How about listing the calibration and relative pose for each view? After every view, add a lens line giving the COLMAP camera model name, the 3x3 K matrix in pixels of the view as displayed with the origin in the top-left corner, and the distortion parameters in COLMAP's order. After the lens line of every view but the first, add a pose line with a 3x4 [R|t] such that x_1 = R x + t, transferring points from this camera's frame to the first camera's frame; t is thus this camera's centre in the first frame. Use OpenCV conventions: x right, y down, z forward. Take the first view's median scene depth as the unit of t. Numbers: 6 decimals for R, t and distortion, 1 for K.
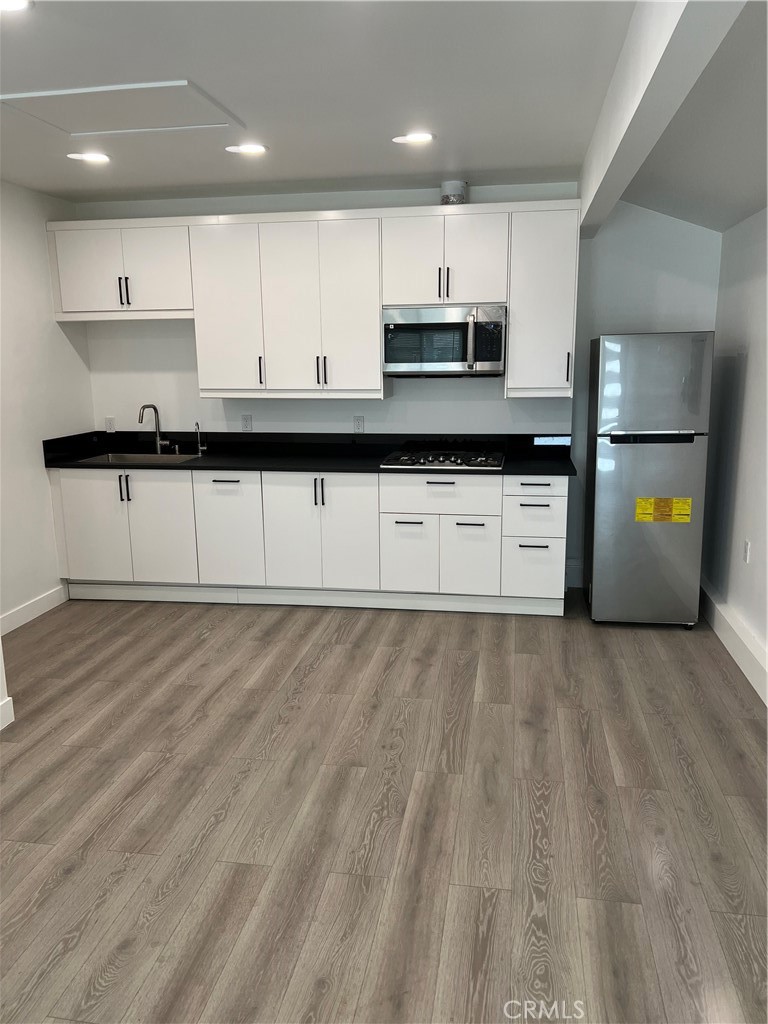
lens RADIAL K [[771.8, 0, 383.0], [0, 771.8, 509.3], [0, 0, 1]] dist [0.050434, -0.062853]
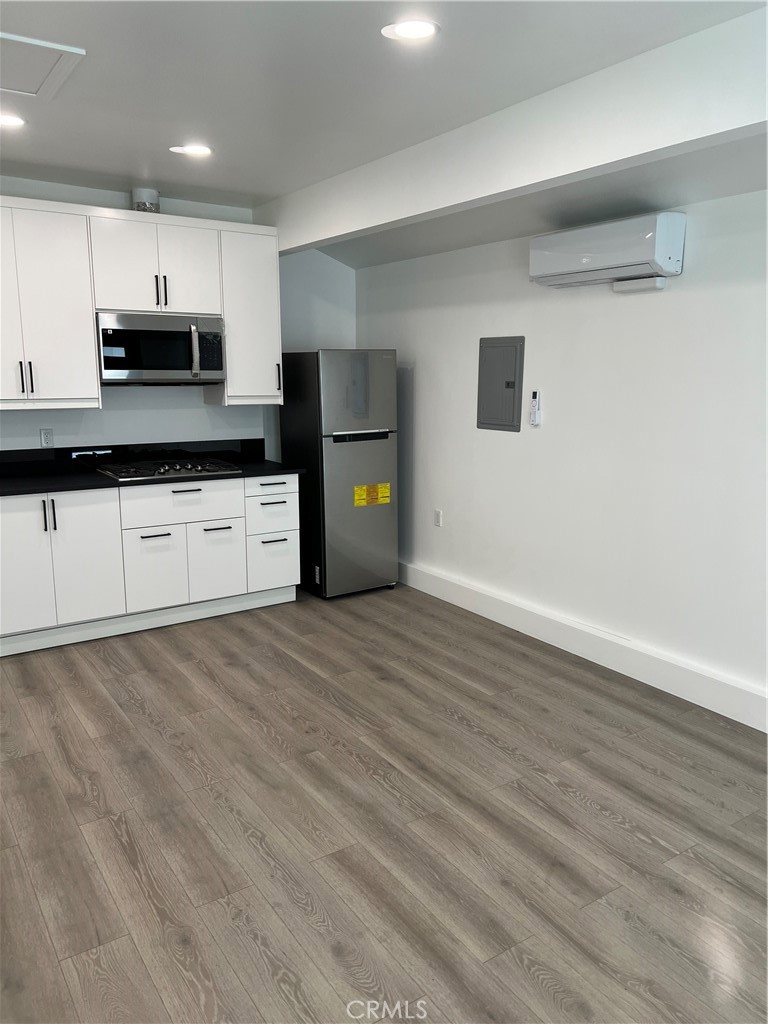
lens RADIAL K [[771.8, 0, 399.0], [0, 771.8, 505.0], [0, 0, 1]] dist [0.050434, -0.062853]
pose [[0.717401, -0.106707, 0.688440, -0.504812], [0.123449, 0.992033, 0.025122, -0.009342], [-0.685636, 0.066965, 0.724858, 0.108898]]
